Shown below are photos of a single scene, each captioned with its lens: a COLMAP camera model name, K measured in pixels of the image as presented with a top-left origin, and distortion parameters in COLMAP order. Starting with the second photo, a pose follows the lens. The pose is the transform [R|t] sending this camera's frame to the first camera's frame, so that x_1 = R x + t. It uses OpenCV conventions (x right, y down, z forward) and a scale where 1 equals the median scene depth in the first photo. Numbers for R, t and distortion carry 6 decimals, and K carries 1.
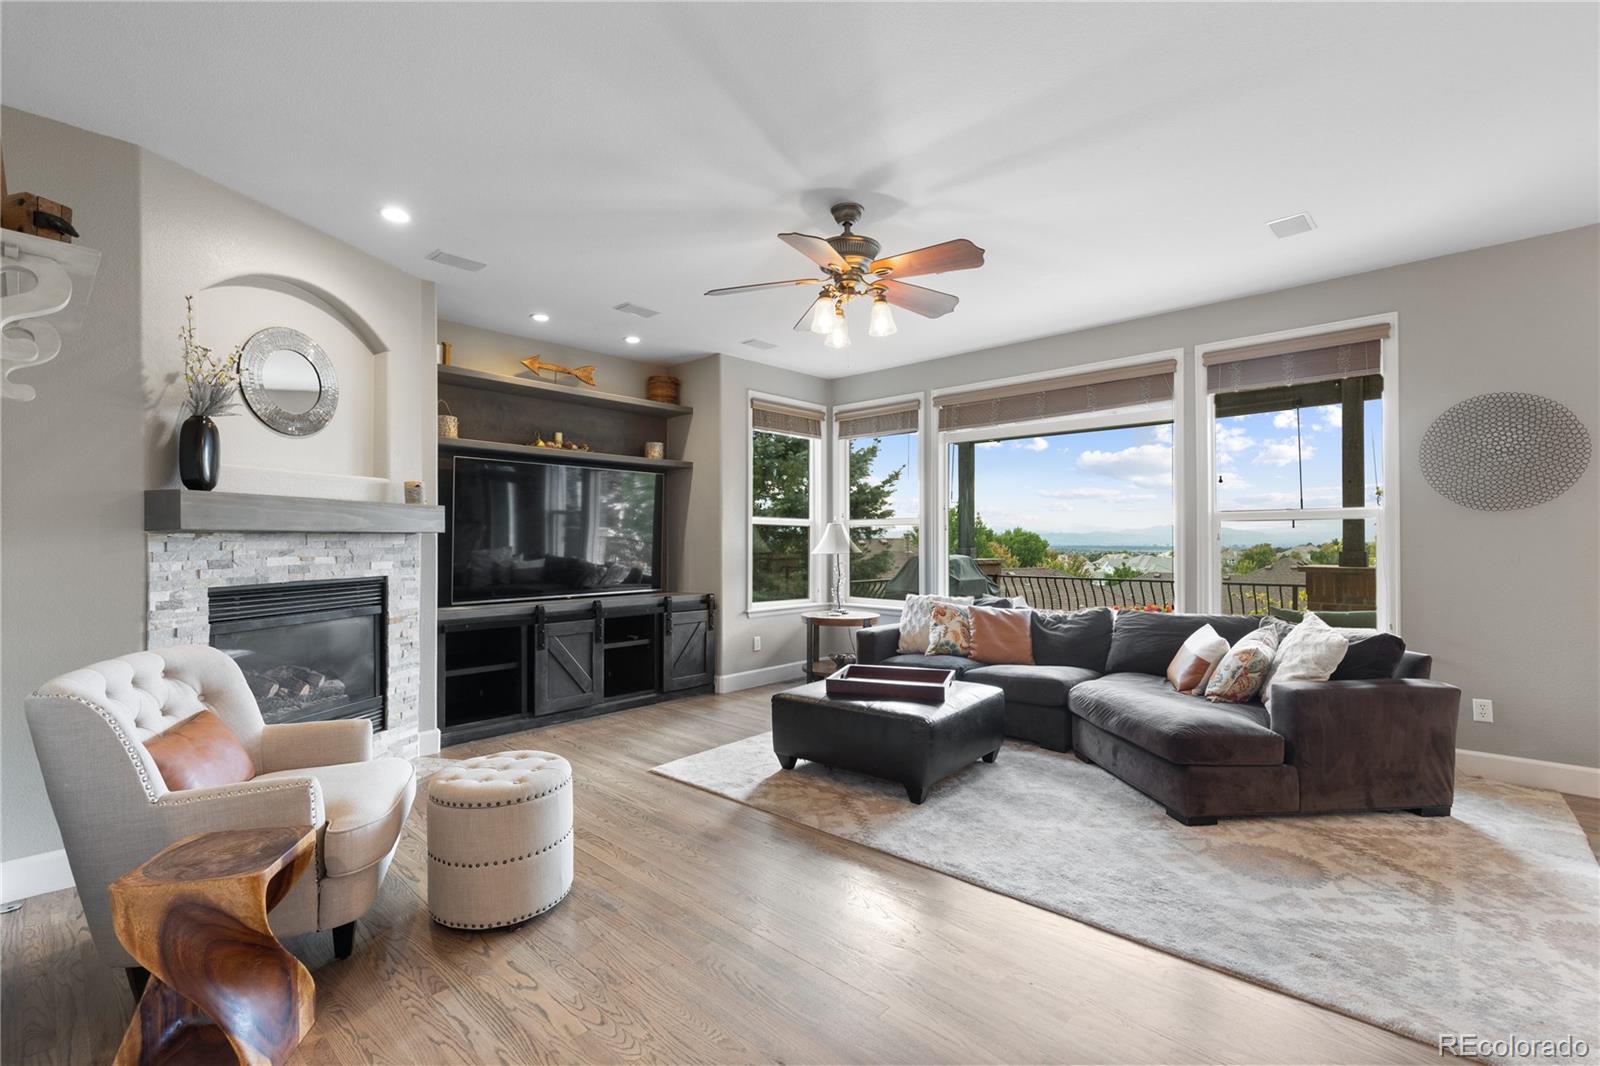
lens RADIAL K [[721.0, 0, 803.1], [0, 721.0, 540.6], [0, 0, 1]] dist [-0.000204, -0.000038]
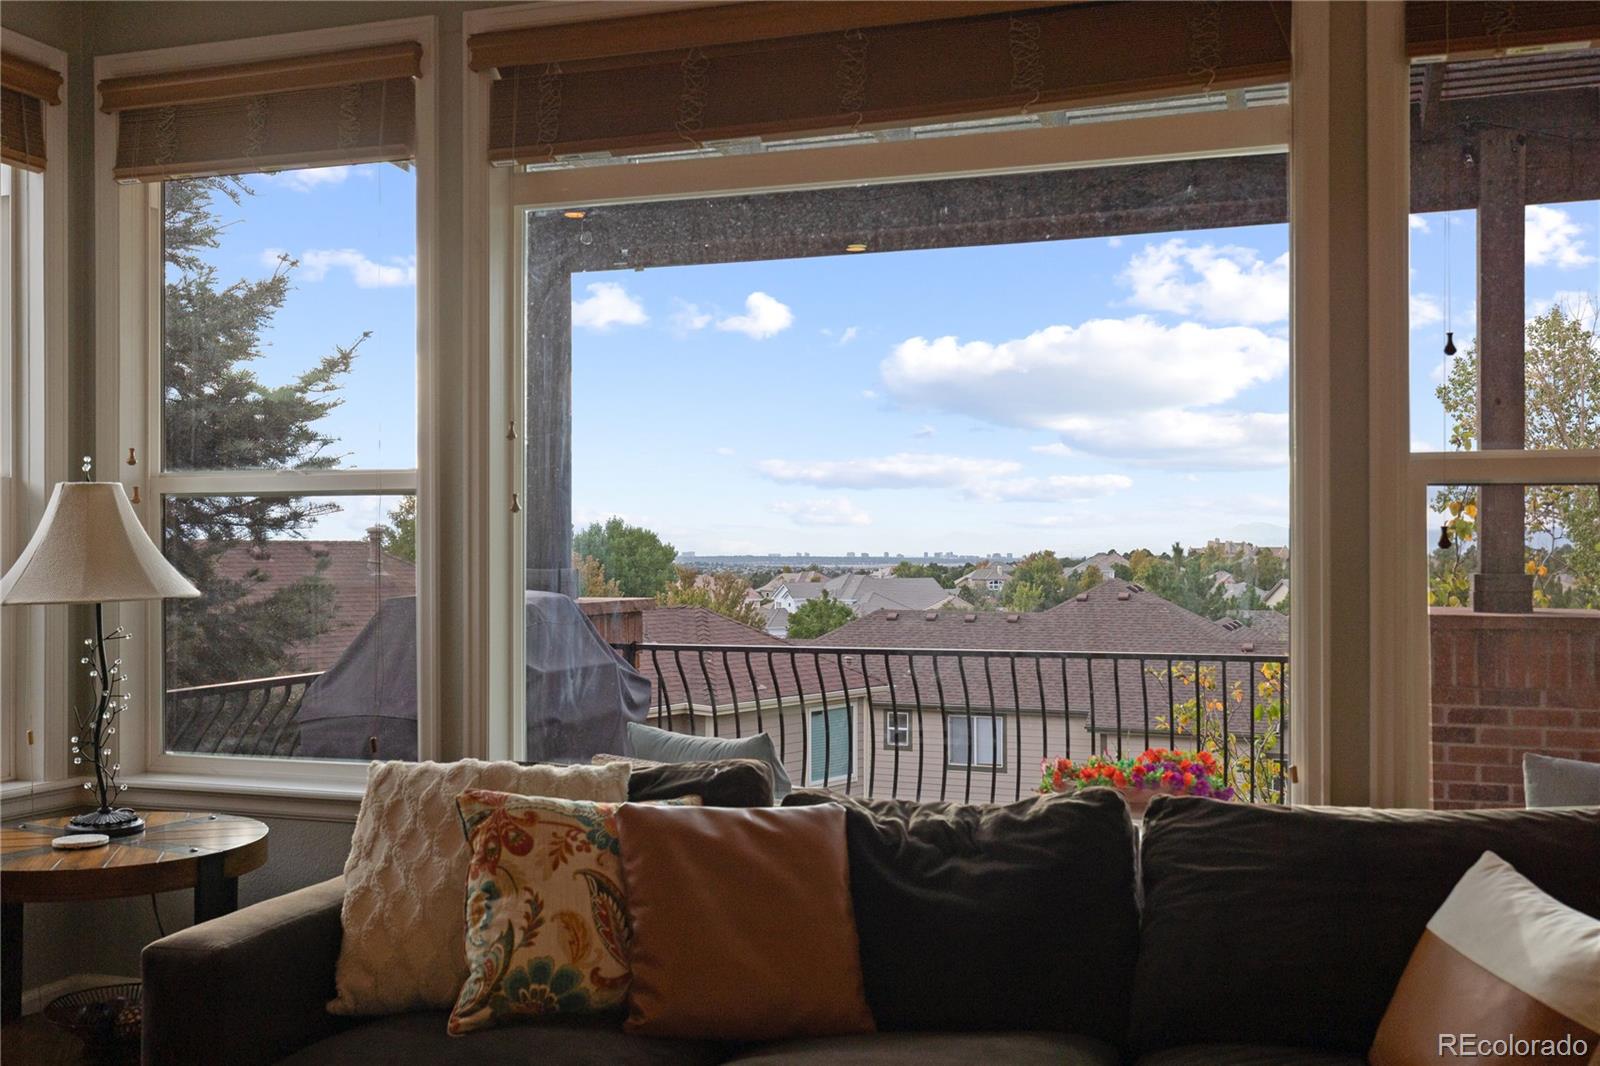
lens RADIAL K [[1534.3, 0, 796.0], [0, 1534.3, 545.3], [0, 0, 1]] dist [0.007010, 0.000000]
pose [[0.917385, -0.000058, 0.398000, 0.061125], [0.000281, 1.000000, -0.000503, -0.001380], [-0.398000, 0.000573, 0.917385, 0.413675]]
